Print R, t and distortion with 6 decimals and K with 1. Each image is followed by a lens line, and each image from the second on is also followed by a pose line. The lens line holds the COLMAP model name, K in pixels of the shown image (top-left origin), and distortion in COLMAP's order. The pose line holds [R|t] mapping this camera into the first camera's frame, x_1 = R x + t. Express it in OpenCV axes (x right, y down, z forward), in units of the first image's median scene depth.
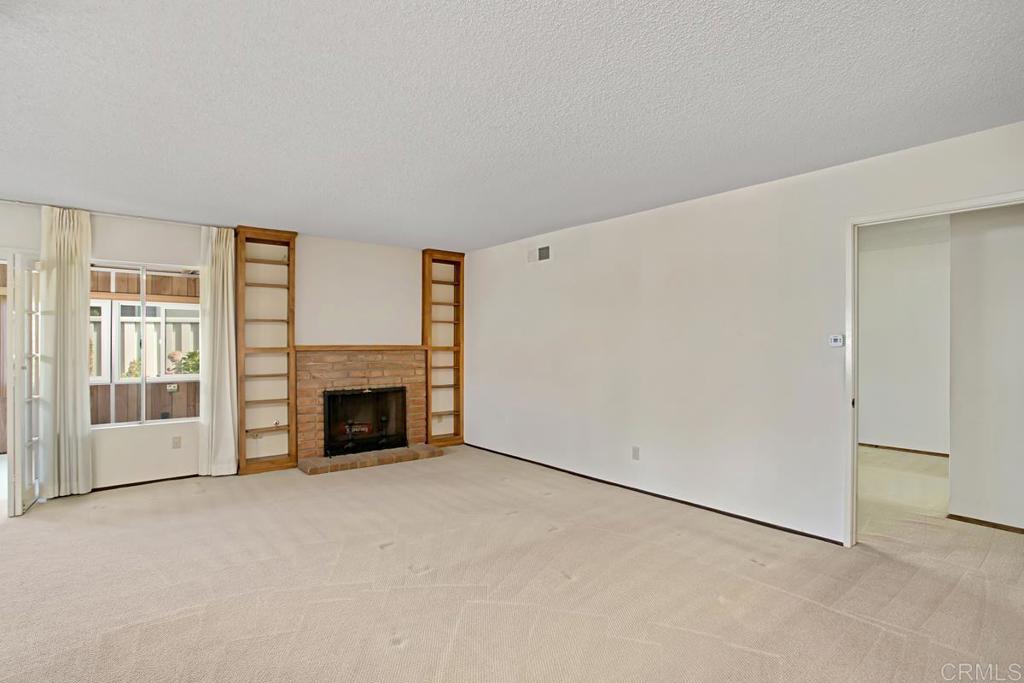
lens RADIAL K [[506.8, 0, 513.1], [0, 506.8, 345.0], [0, 0, 1]] dist [-0.034902, 0.001836]
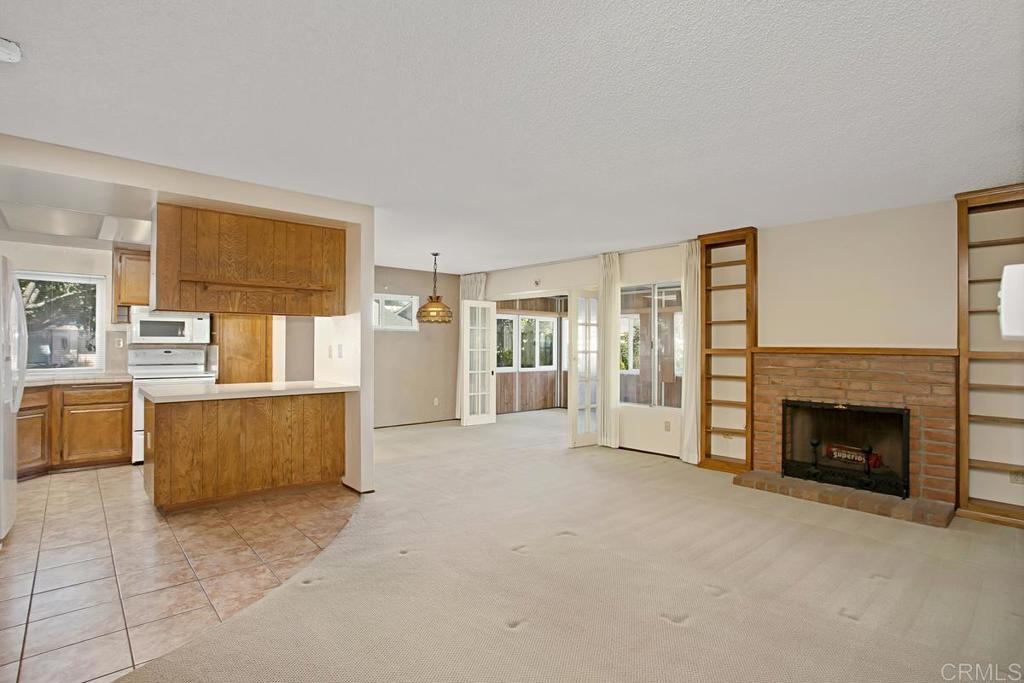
lens RADIAL K [[506.8, 0, 511.7], [0, 506.8, 345.3], [0, 0, 1]] dist [-0.034902, 0.001836]
pose [[0.065983, -0.001933, -0.997819, 0.467312], [-0.013160, 0.999909, -0.002808, 0.006001], [0.997734, 0.013317, 0.065952, 0.476270]]
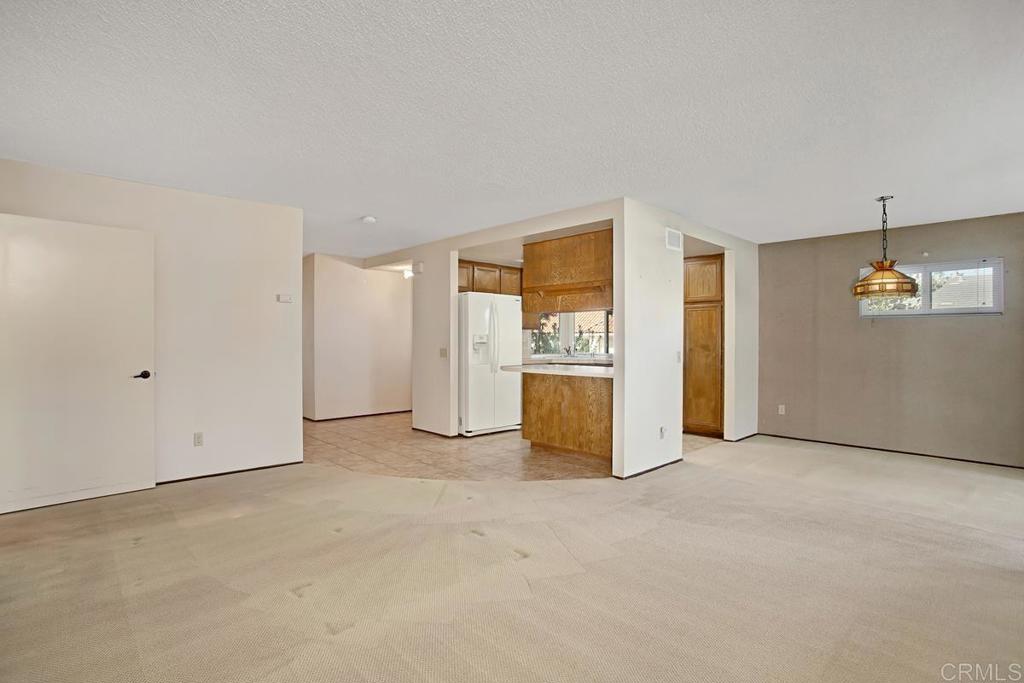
lens RADIAL K [[506.8, 0, 508.7], [0, 506.8, 342.9], [0, 0, 1]] dist [-0.034902, 0.001836]
pose [[-0.994176, -0.006824, -0.107554, -0.077241], [-0.008387, 0.999865, 0.014095, 0.009889], [0.107444, 0.014915, -0.994099, 1.097326]]
